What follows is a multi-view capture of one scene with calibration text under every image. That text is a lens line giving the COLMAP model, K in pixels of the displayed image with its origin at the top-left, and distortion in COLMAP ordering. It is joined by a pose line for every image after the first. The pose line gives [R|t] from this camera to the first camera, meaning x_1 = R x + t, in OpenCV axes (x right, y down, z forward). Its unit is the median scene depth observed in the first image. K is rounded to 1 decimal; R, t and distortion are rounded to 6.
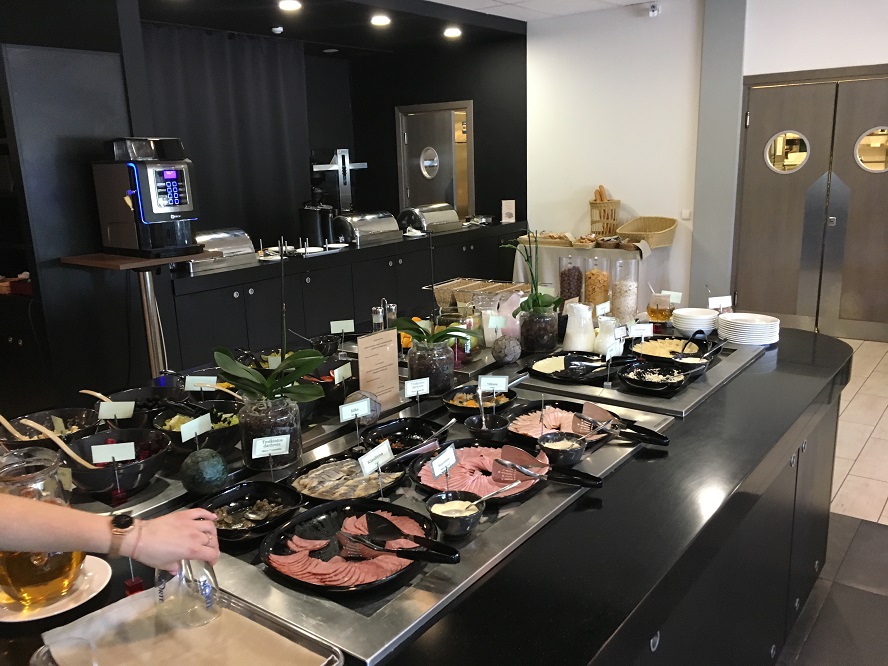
lens RADIAL K [[758.9, 0, 444.0], [0, 758.9, 333.0], [0, 0, 1]] dist [-0.005469, -0.002482]
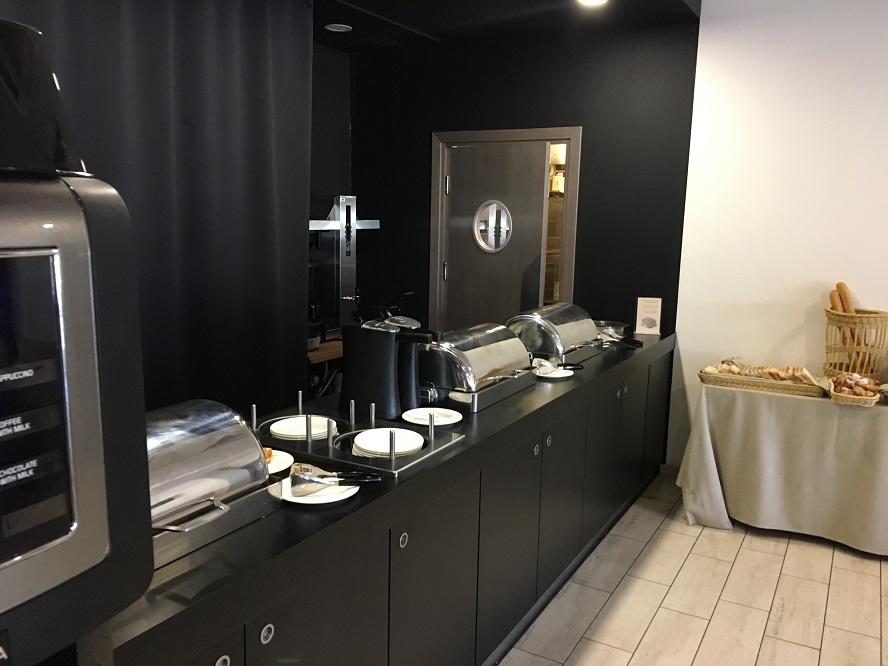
lens RADIAL K [[756.9, 0, 444.0], [0, 756.9, 333.0], [0, 0, 1]] dist [0.006012, 0.003923]
pose [[0.988893, 0.029176, 0.145735, -0.145996], [-0.018398, 0.997032, -0.074762, -0.095486], [-0.147483, 0.071250, 0.986495, 0.425839]]
